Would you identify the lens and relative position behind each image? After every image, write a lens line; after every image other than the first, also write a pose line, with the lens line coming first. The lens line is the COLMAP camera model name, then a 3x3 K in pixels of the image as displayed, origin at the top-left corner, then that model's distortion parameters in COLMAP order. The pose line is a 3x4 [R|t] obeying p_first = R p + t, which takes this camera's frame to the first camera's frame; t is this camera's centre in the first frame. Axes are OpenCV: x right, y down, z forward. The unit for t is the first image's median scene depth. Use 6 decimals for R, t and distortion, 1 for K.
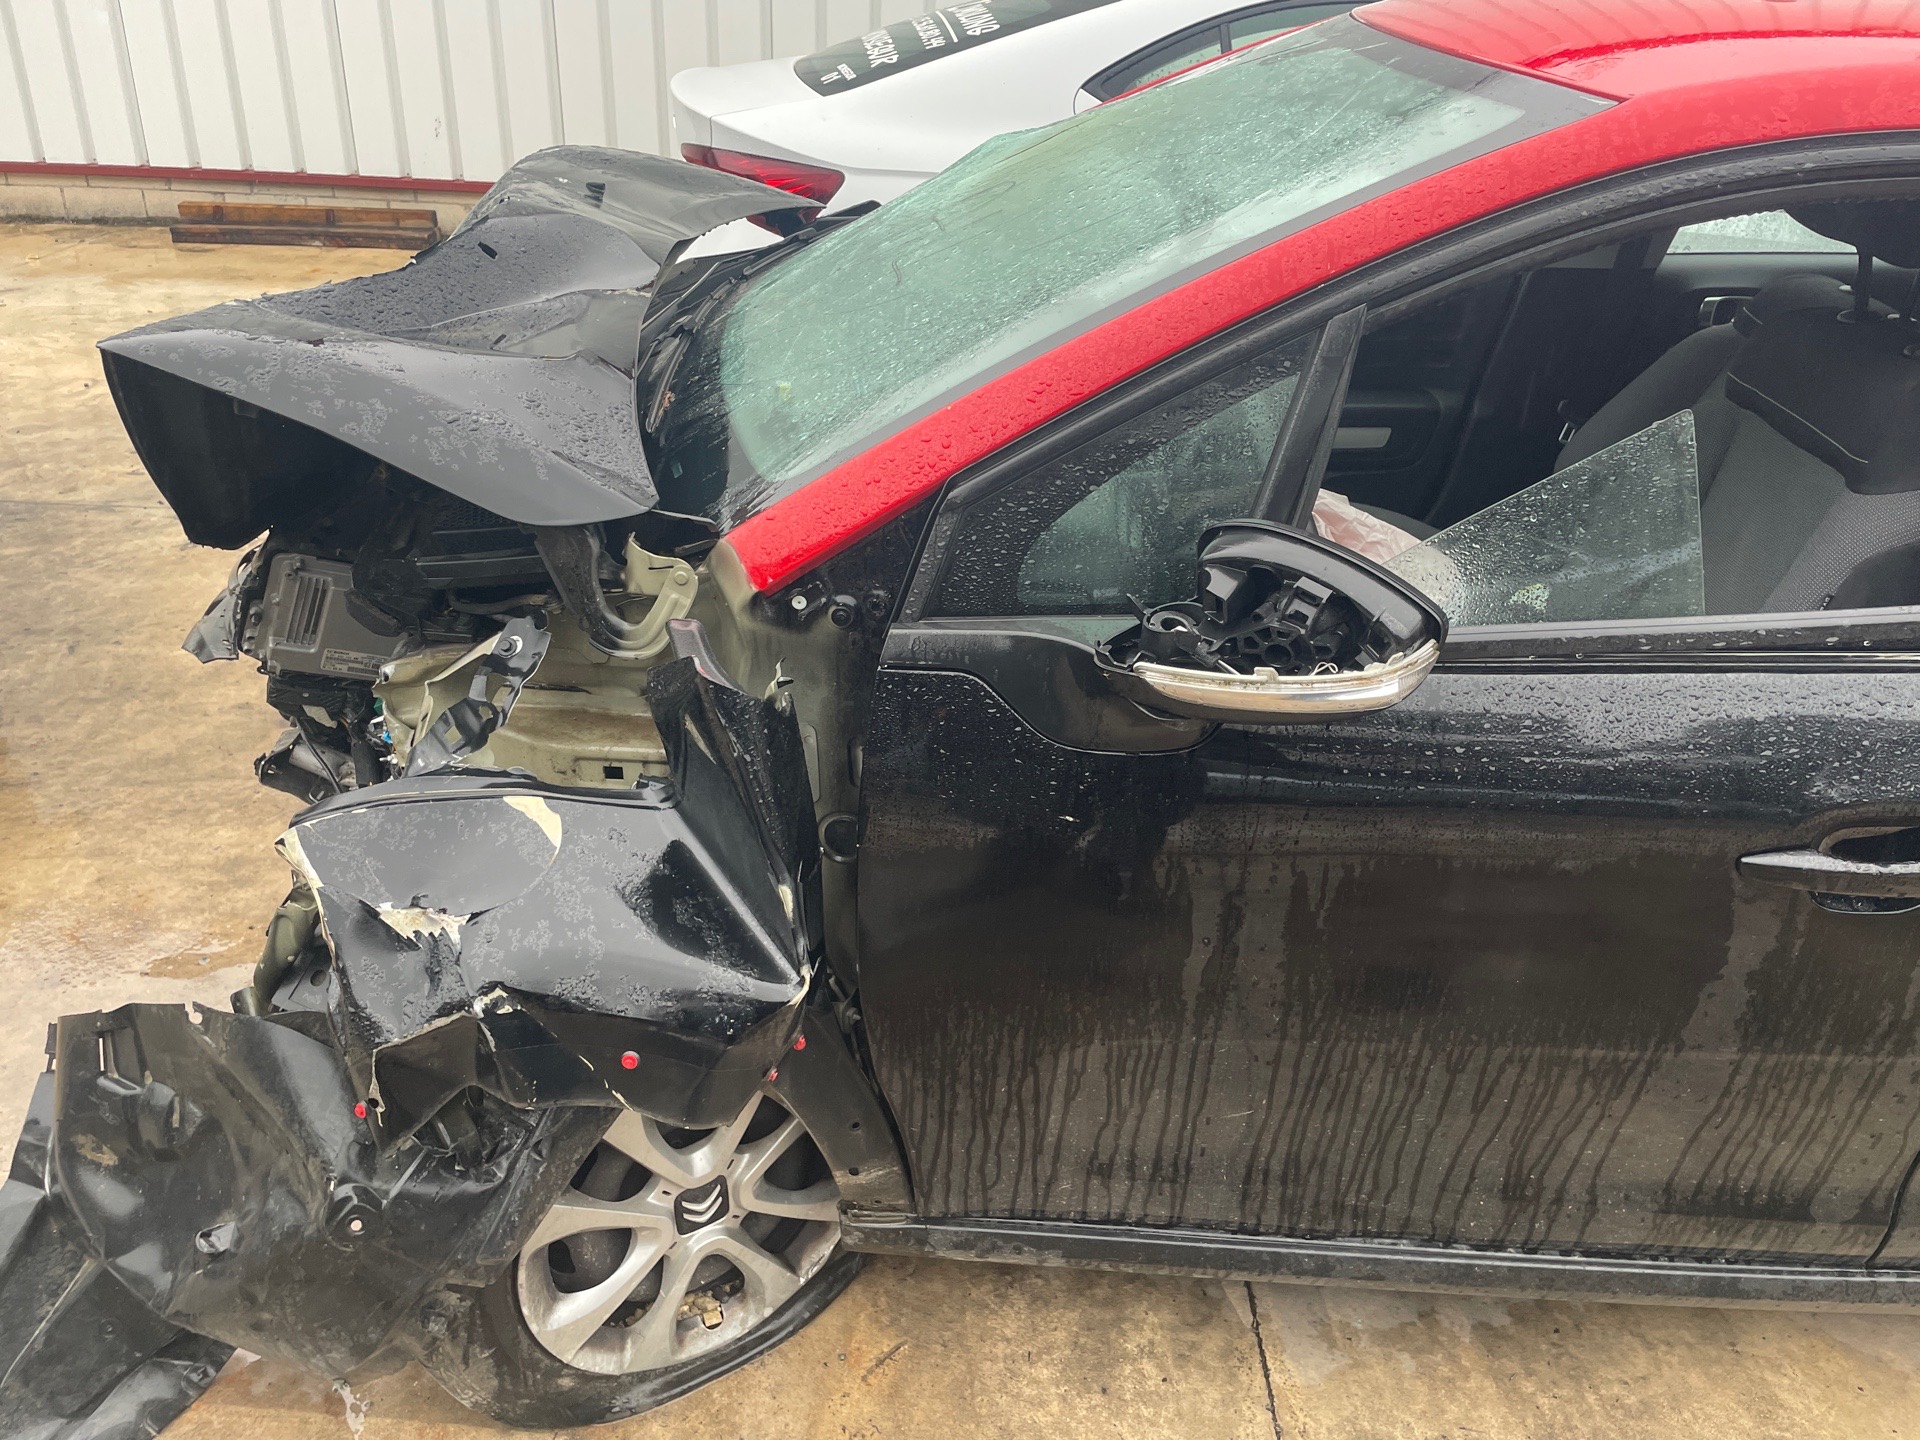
lens RADIAL K [[1446.8, 0, 967.1], [0, 1446.8, 709.3], [0, 0, 1]] dist [0.081667, -0.107289]
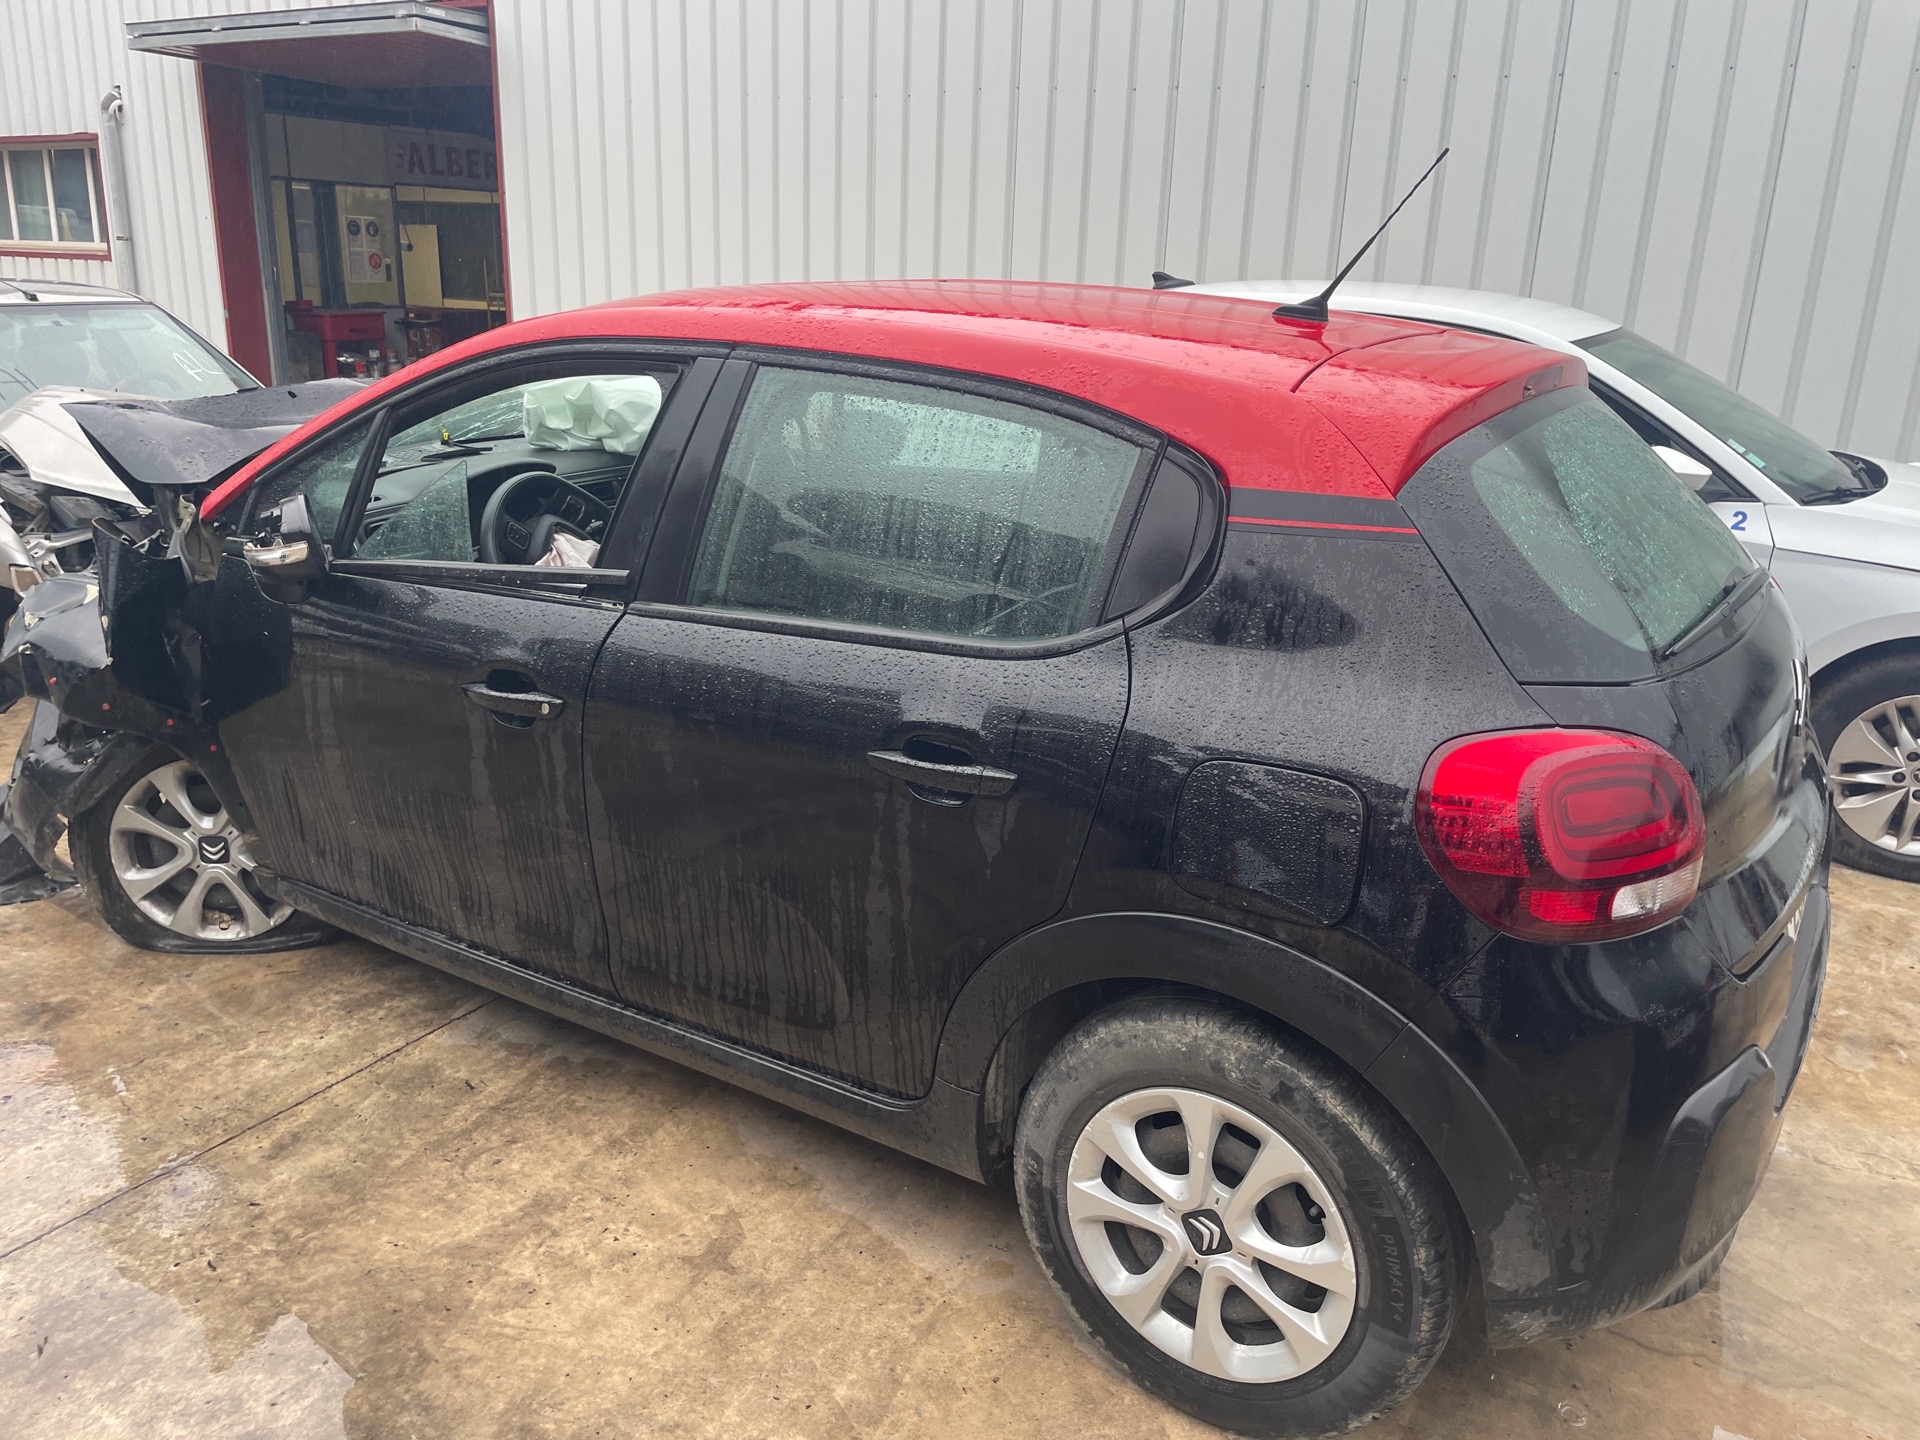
lens RADIAL K [[1454.4, 0, 962.6], [0, 1454.4, 704.7], [0, 0, 1]] dist [0.075854, -0.105523]
pose [[0.862245, 0.139372, -0.486938, 1.727793], [-0.235551, 0.961444, -0.141916, 0.207566], [0.448384, 0.237065, 0.861830, -0.321513]]
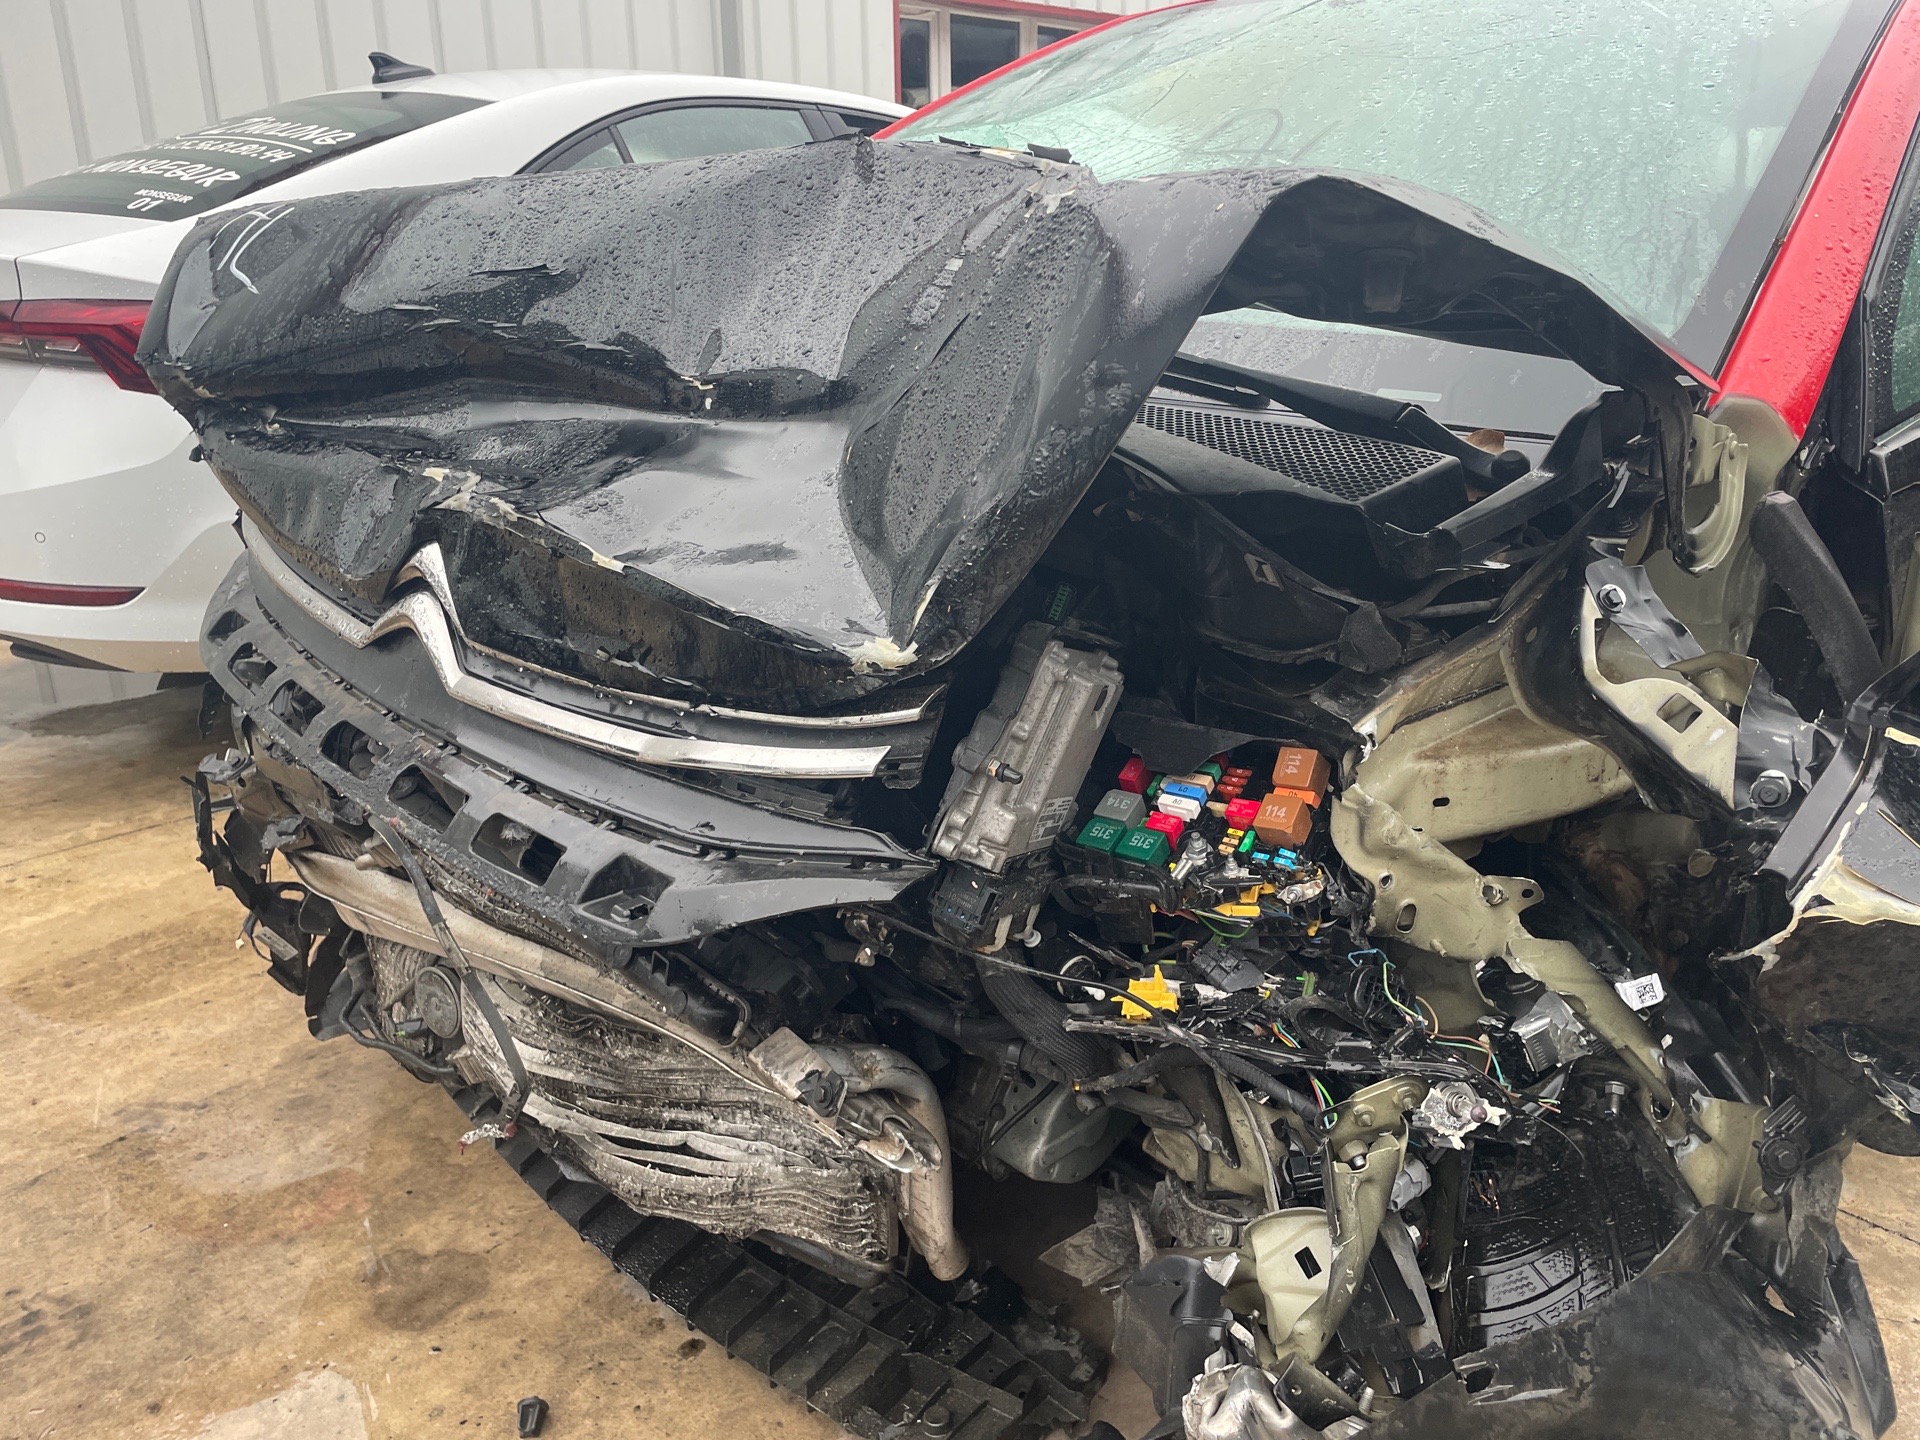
lens RADIAL K [[1446.8, 0, 967.1], [0, 1446.8, 709.3], [0, 0, 1]] dist [0.081667, -0.107289]
pose [[0.696725, -0.272670, 0.663494, -0.904141], [0.365384, 0.930856, -0.001139, -0.093756], [-0.617307, 0.243223, 0.748180, 0.592116]]
